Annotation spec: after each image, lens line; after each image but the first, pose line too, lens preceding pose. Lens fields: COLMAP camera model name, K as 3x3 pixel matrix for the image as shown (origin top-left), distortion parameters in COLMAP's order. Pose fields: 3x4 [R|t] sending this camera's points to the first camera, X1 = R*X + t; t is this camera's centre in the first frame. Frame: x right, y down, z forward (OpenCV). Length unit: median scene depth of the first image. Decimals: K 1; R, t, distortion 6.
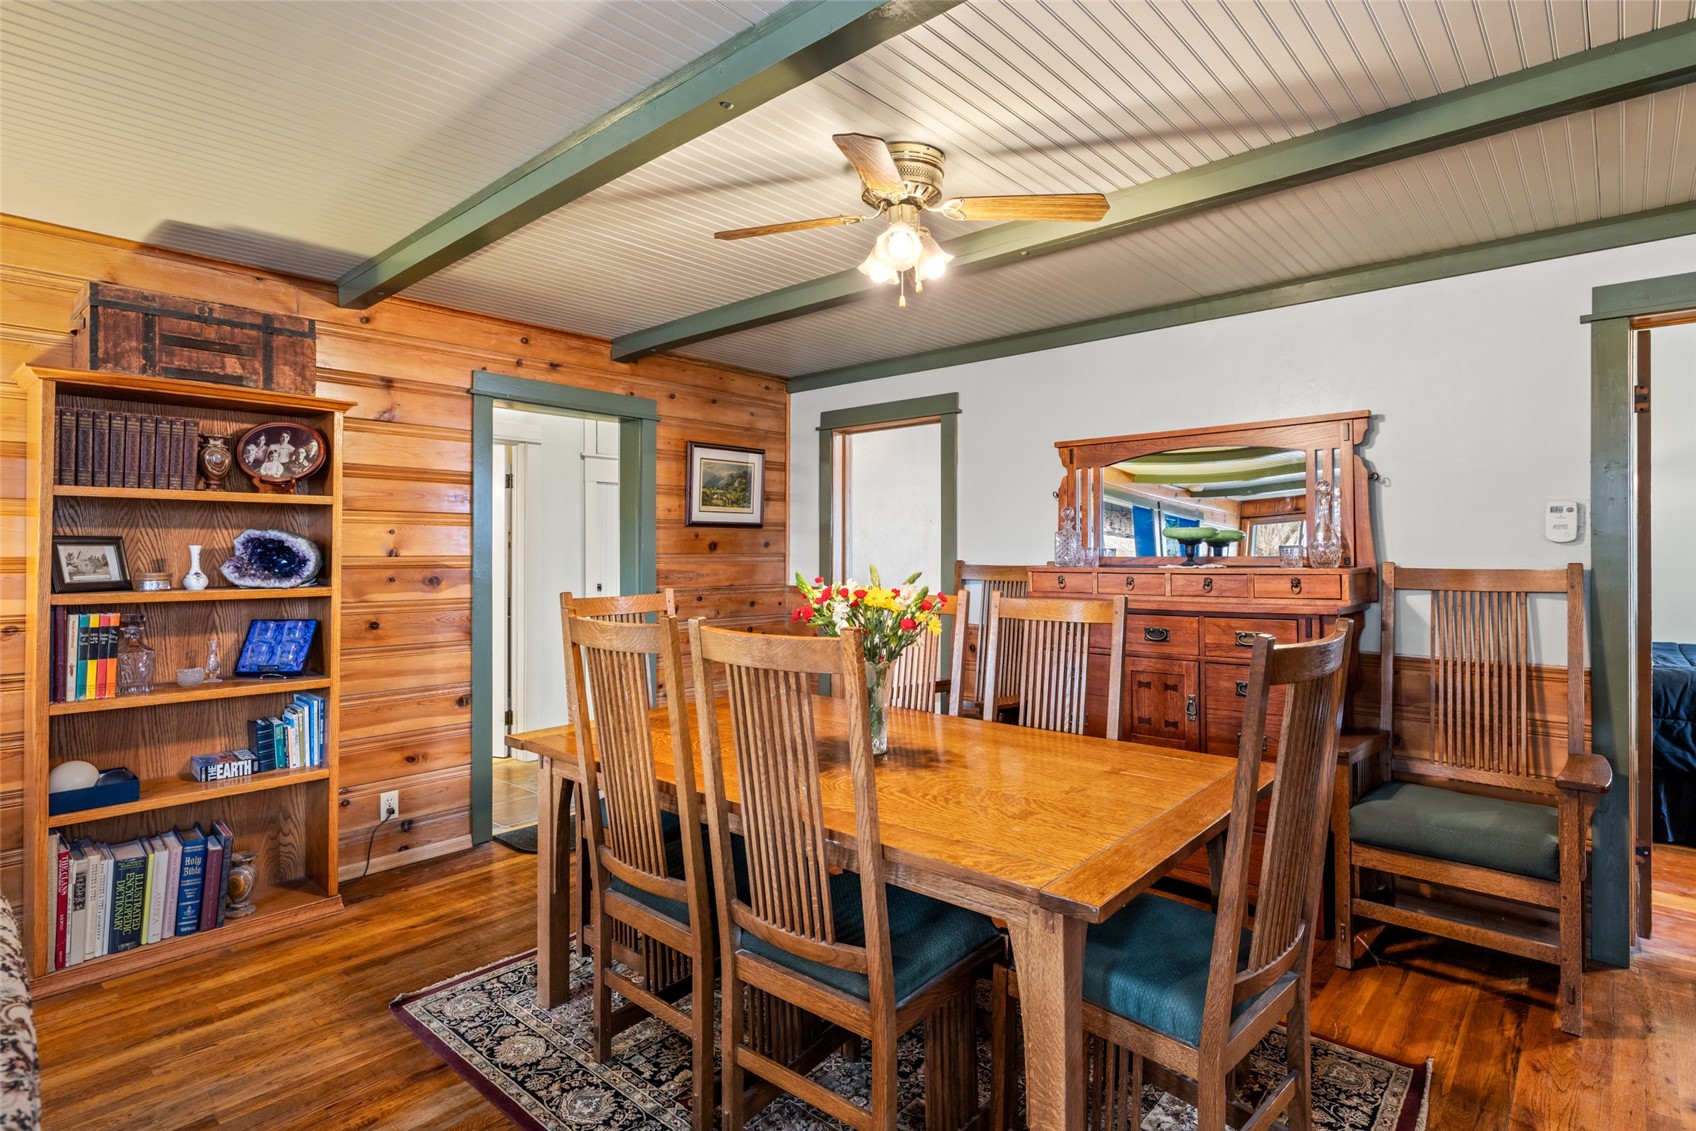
lens RADIAL K [[867.1, 0, 843.1], [0, 867.1, 549.5], [0, 0, 1]] dist [-0.000231, -0.000226]
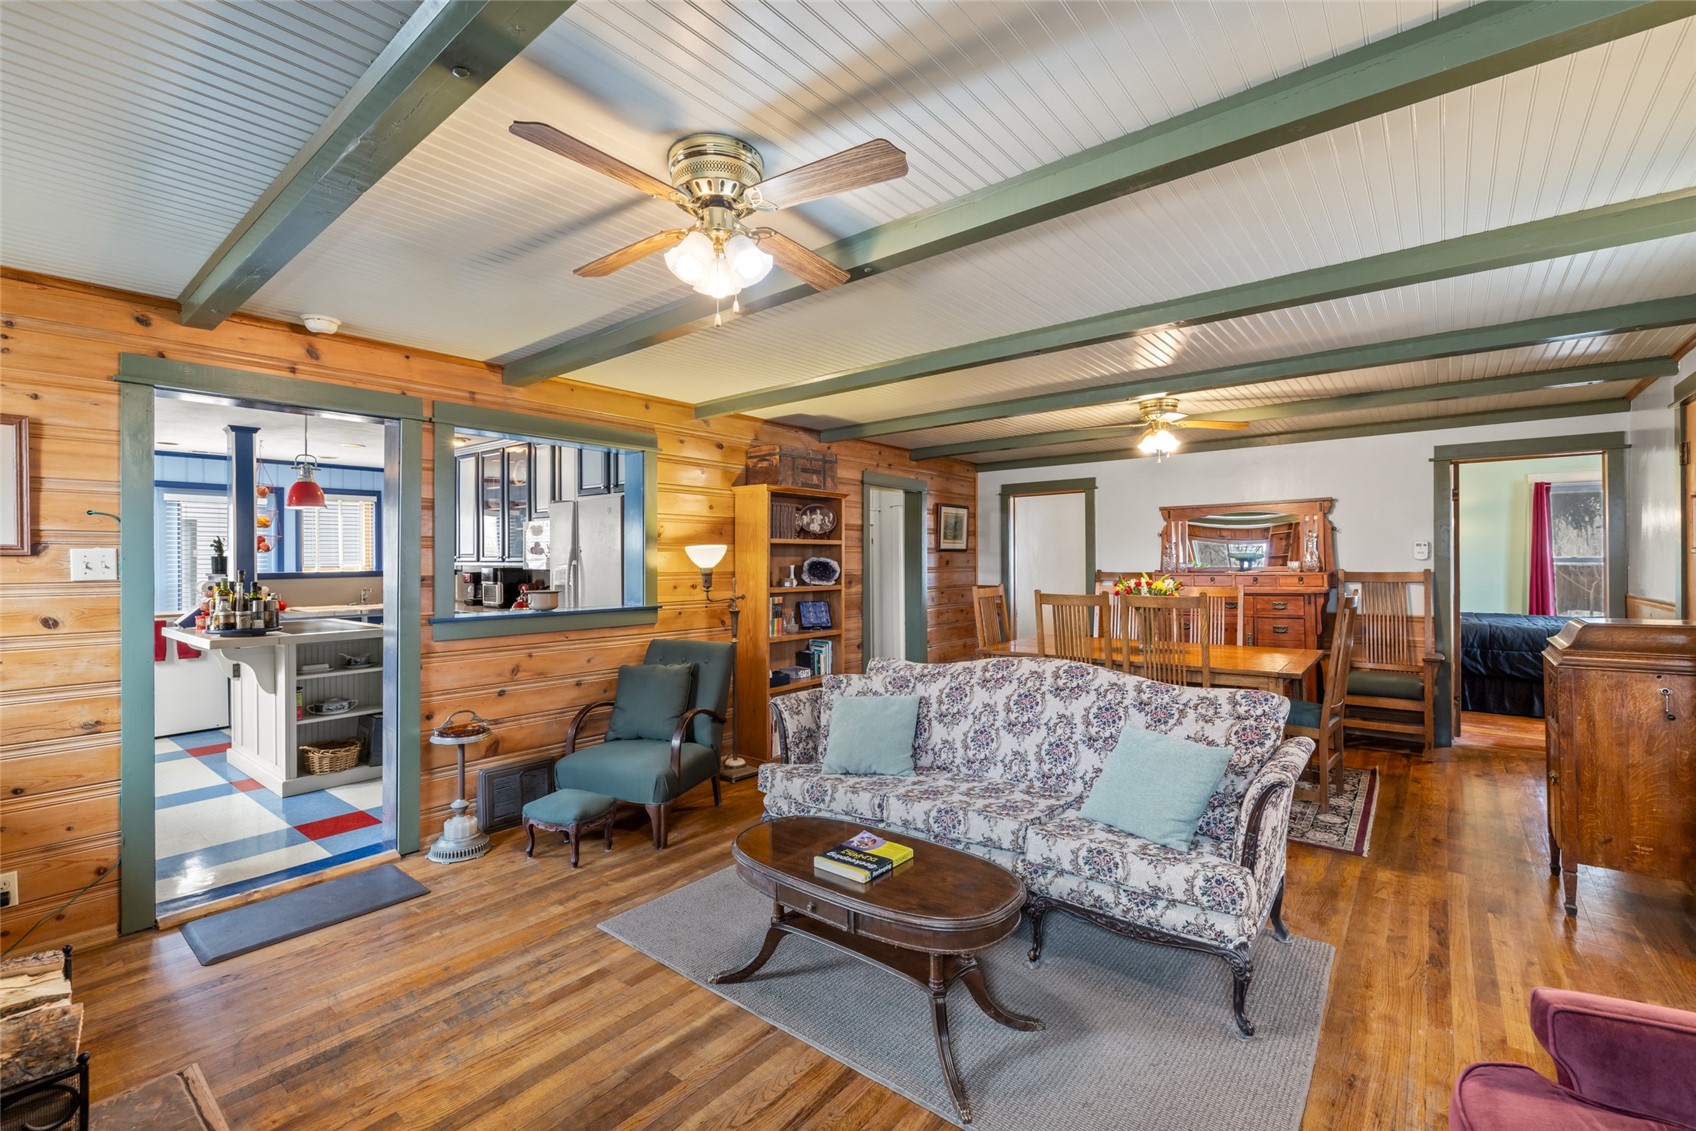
lens RADIAL K [[732.5, 0, 846.5], [0, 732.5, 563.6], [0, 0, 1]] dist [-0.001432, 0.000047]
pose [[0.998611, -0.006511, 0.052289, -0.666379], [0.006373, 0.999976, 0.002812, -0.011579], [-0.052306, -0.002475, 0.998628, -0.716438]]
